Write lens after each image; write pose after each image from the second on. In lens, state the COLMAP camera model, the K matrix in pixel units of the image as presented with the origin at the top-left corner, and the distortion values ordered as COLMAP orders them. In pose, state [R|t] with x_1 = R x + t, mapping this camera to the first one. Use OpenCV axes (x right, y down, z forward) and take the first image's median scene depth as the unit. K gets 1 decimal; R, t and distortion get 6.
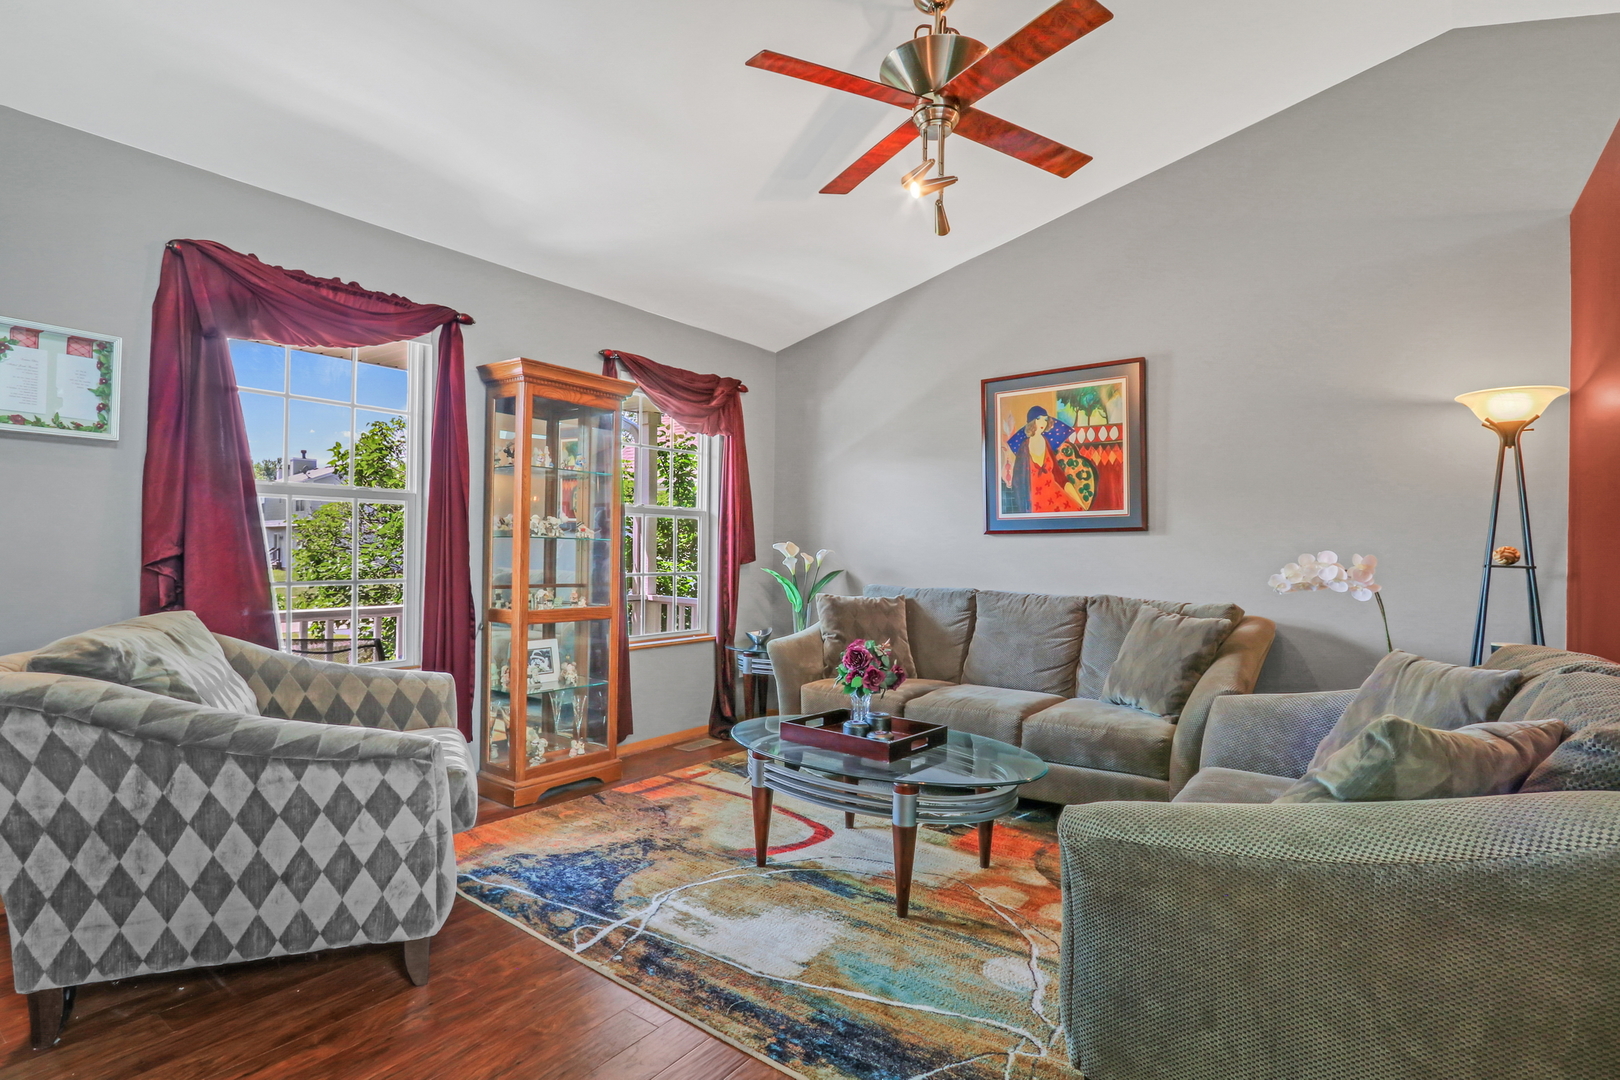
lens RADIAL K [[811.1, 0, 804.2], [0, 811.1, 558.2], [0, 0, 1]] dist [-0.014165, 0.000288]
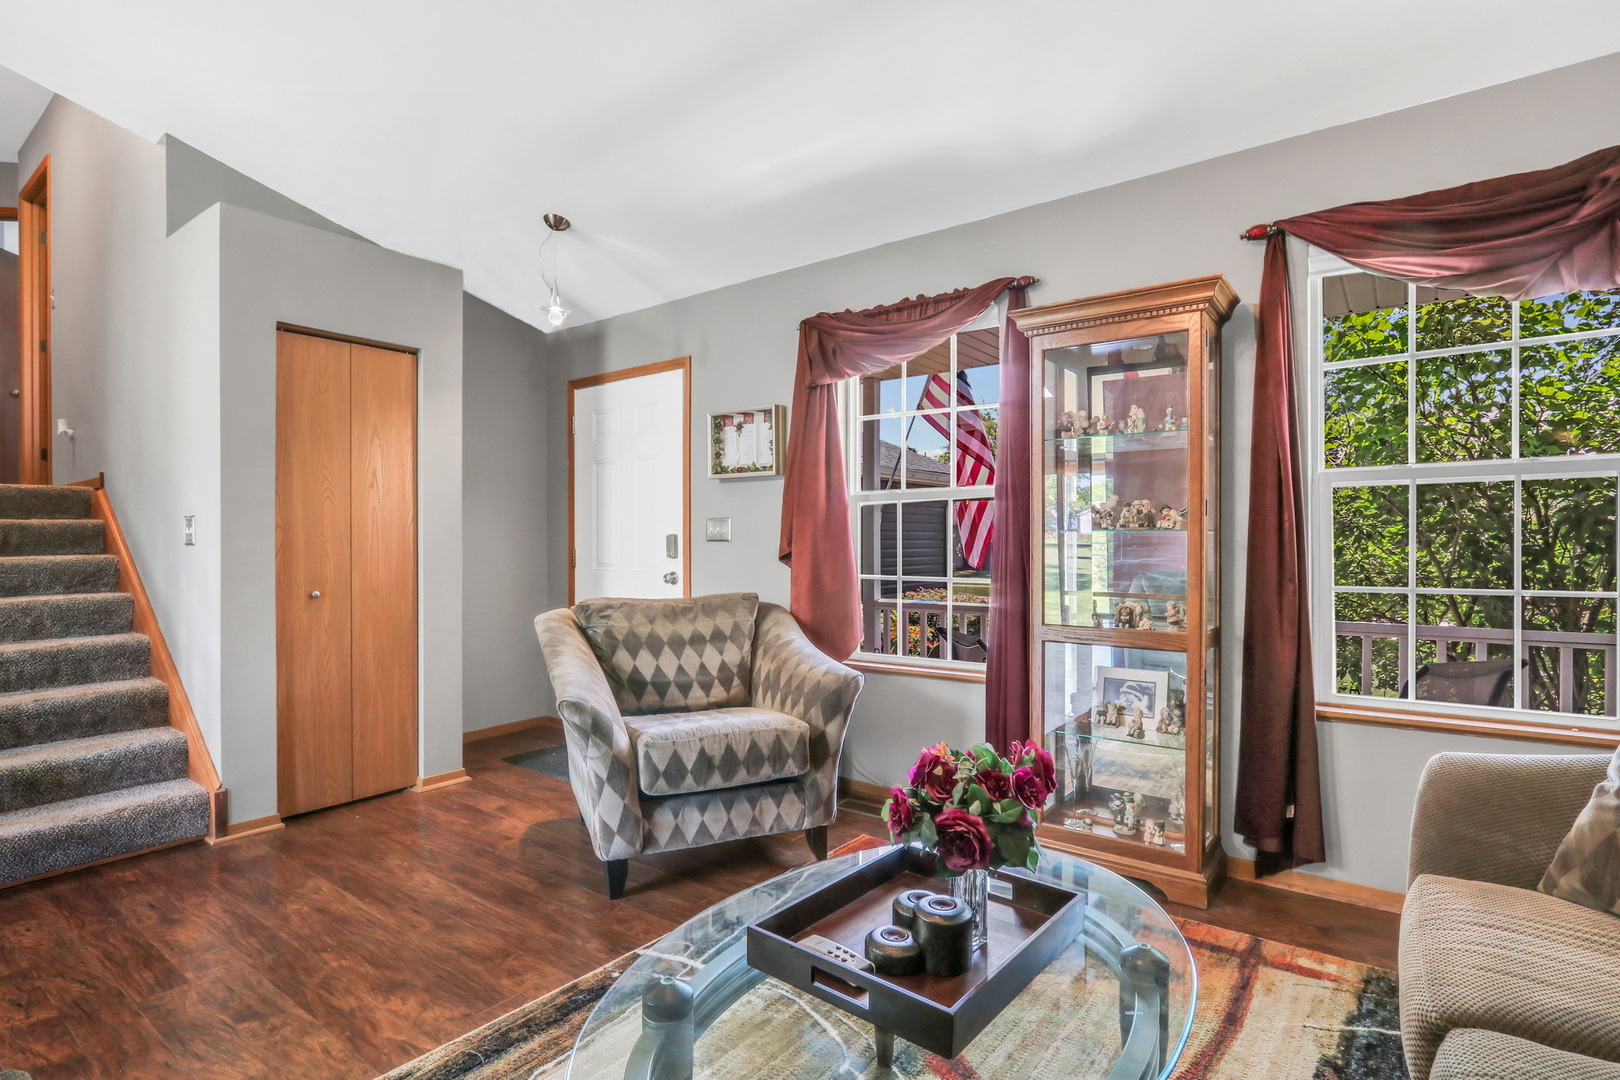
lens RADIAL K [[811.6, 0, 810.0], [0, 811.6, 540.0], [0, 0, 1]] dist [-0.000627, 0.000419]
pose [[-0.019967, -0.010756, -0.999743, 0.416897], [-0.004570, 0.999933, -0.010666, -0.005306], [0.999790, 0.004356, -0.020014, 0.709570]]
